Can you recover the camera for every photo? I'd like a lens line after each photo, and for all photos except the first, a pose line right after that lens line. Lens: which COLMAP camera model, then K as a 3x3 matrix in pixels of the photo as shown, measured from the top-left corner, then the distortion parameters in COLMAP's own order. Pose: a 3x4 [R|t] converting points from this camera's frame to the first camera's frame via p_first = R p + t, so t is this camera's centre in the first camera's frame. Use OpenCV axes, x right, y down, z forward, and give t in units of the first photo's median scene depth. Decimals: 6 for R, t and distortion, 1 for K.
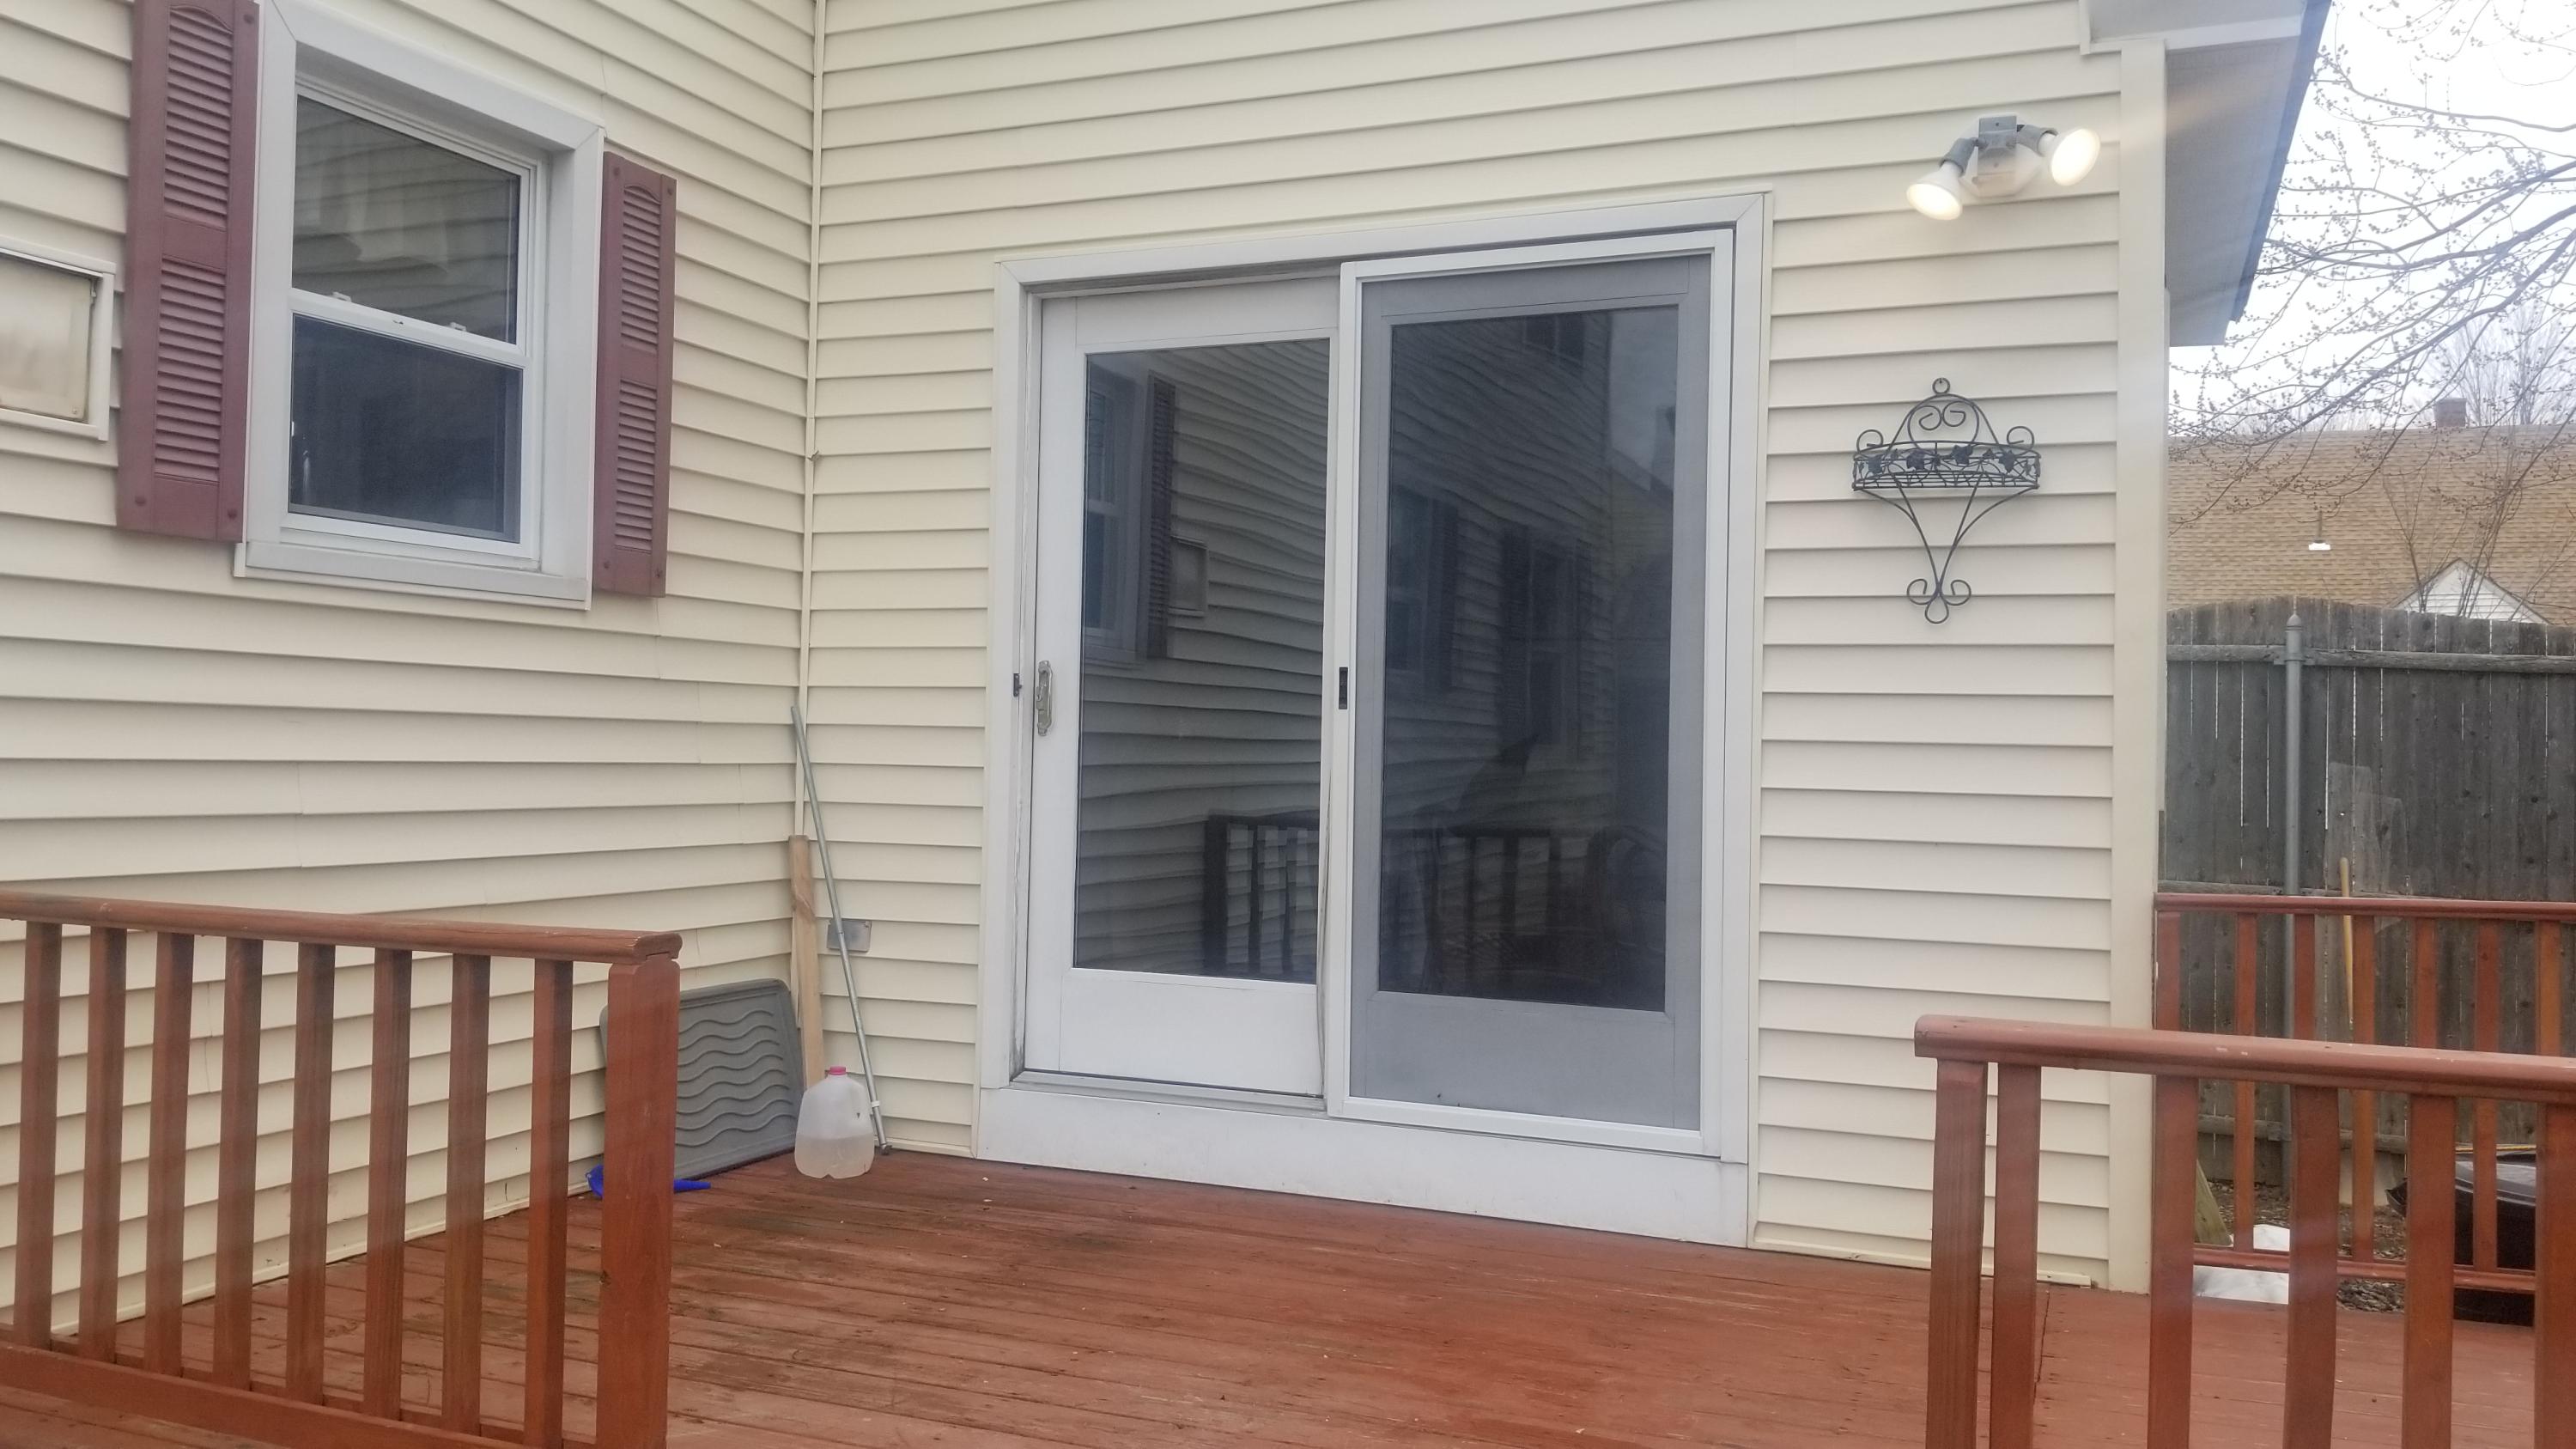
lens RADIAL K [[2007.8, 0, 1288.5], [0, 2007.8, 694.4], [0, 0, 1]] dist [0.079680, -0.139229]
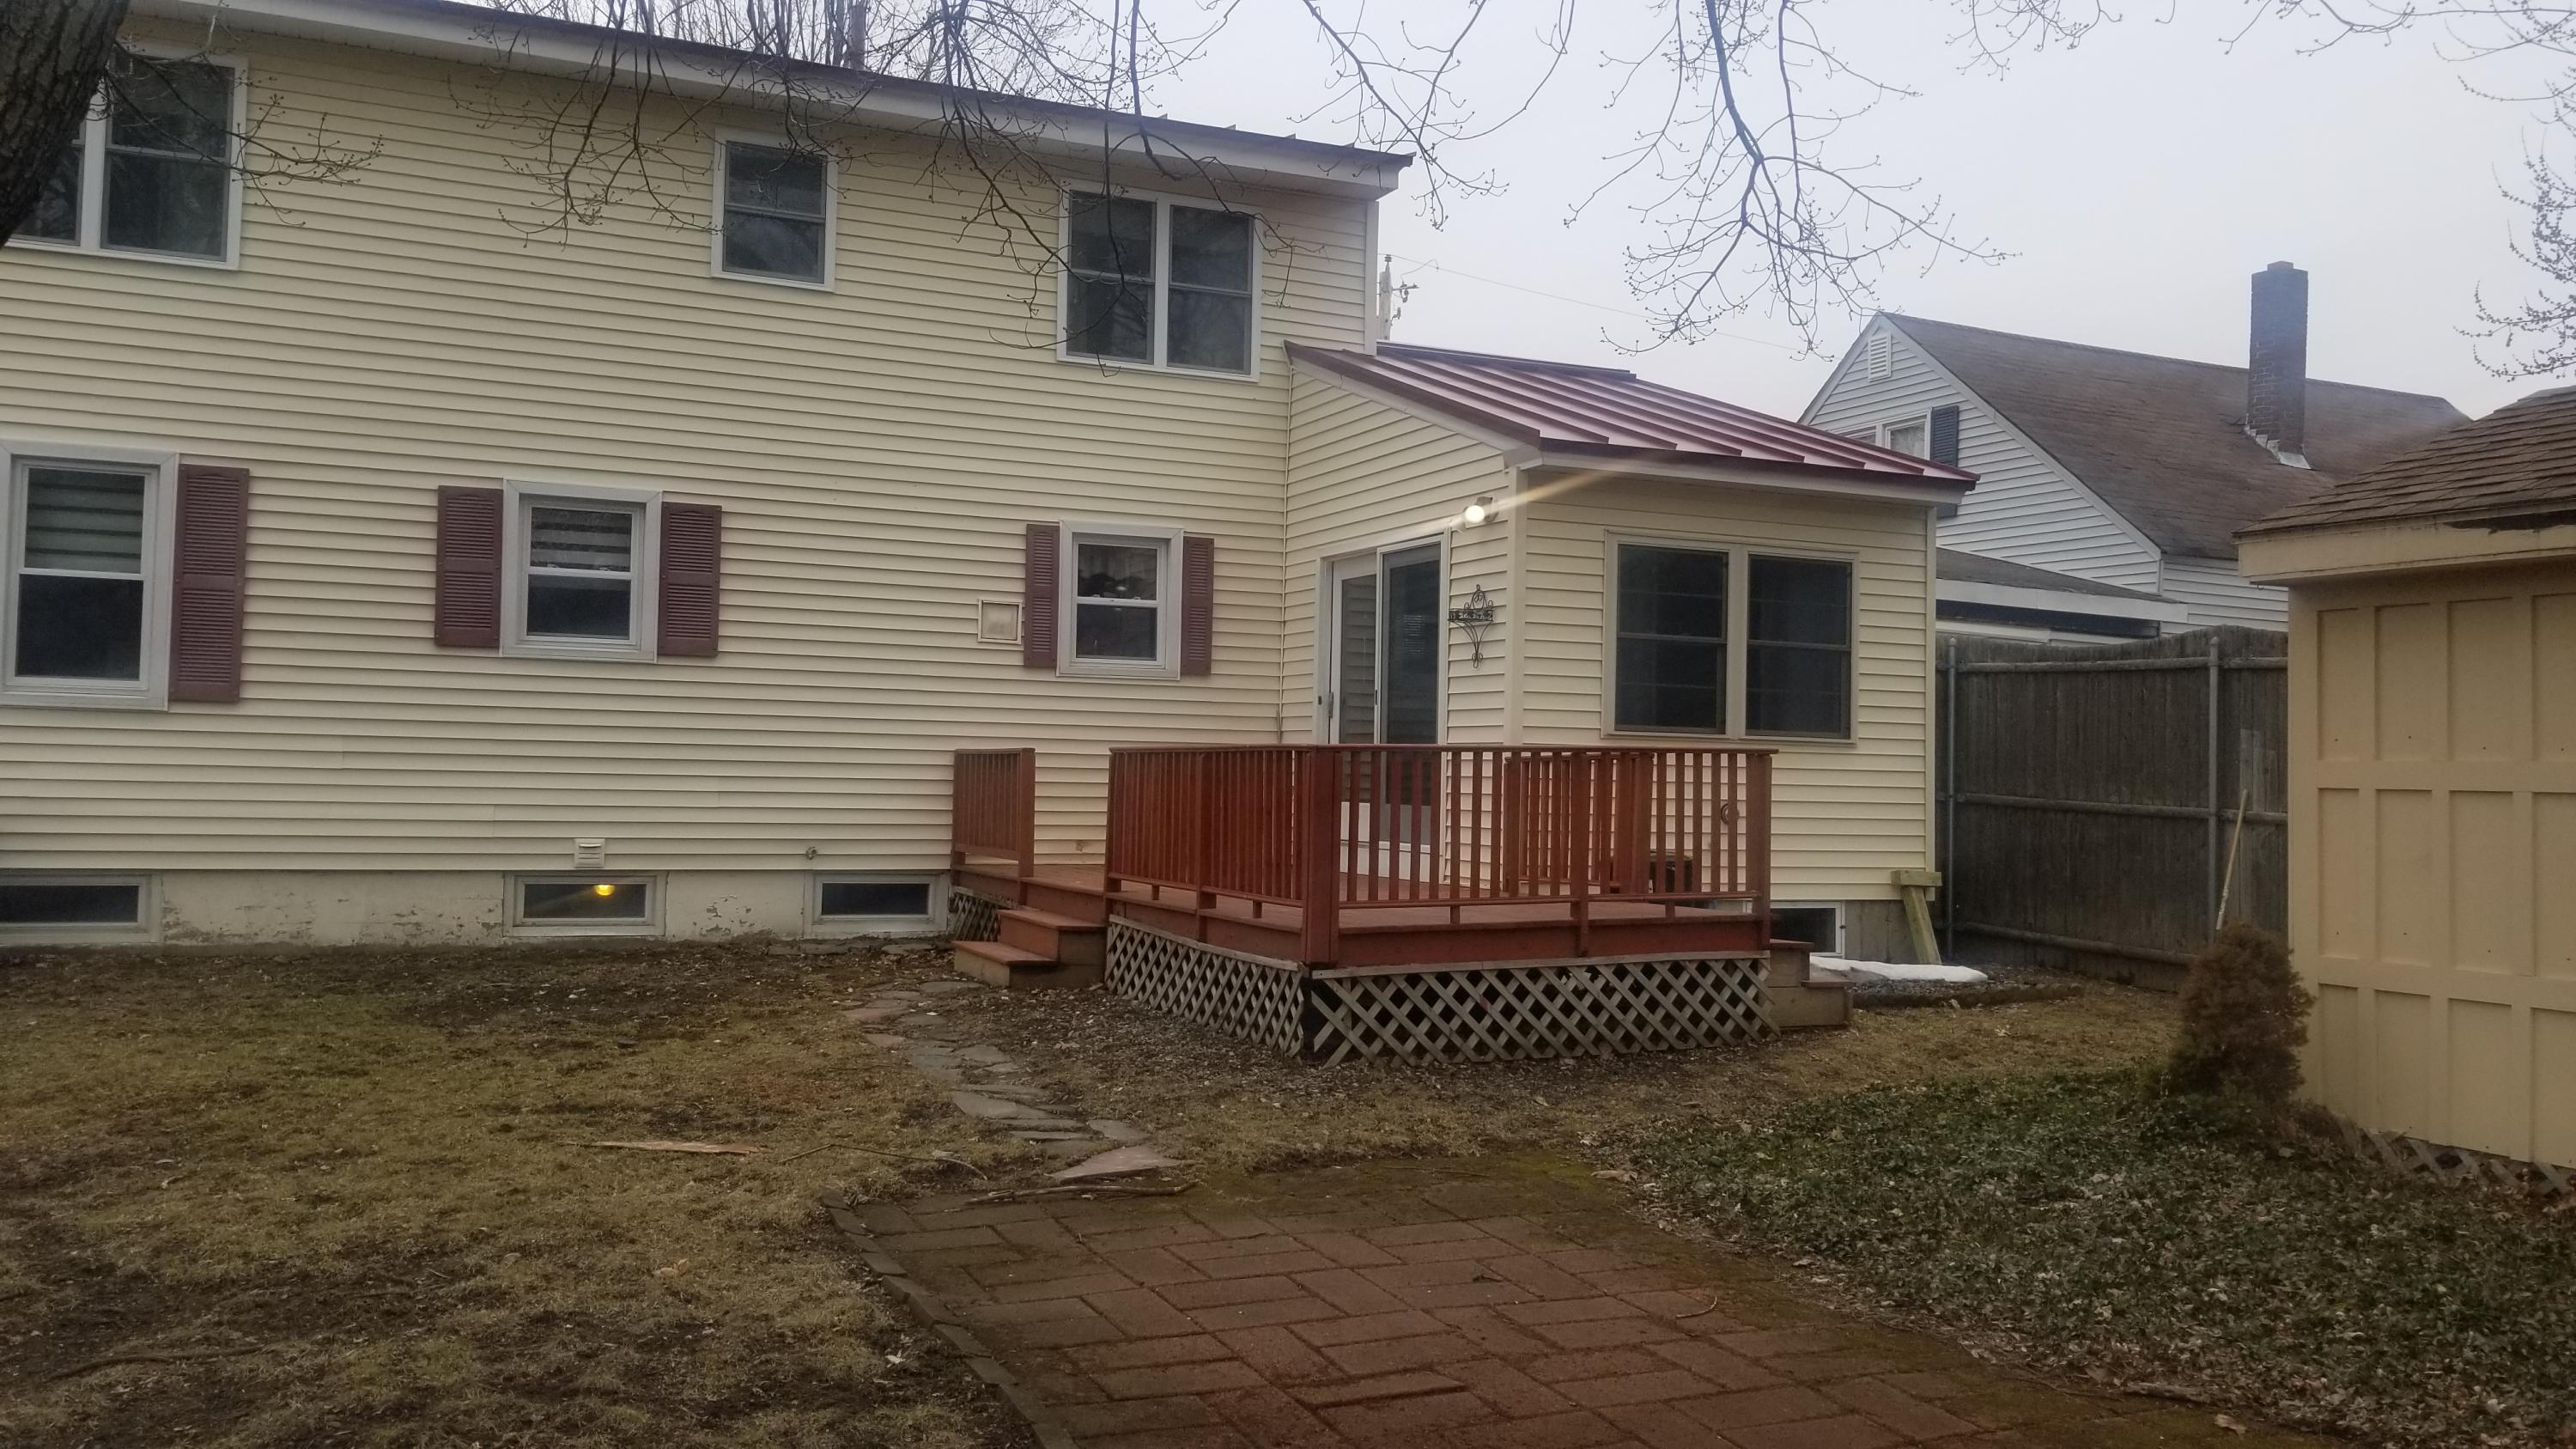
lens RADIAL K [[2007.8, 0, 1288.5], [0, 2007.8, 694.4], [0, 0, 1]] dist [0.079680, -0.139229]
pose [[0.750085, -0.032649, -0.660535, 2.028612], [0.015304, 0.999370, -0.032019, 0.092005], [0.661164, 0.013908, 0.750112, -1.364736]]
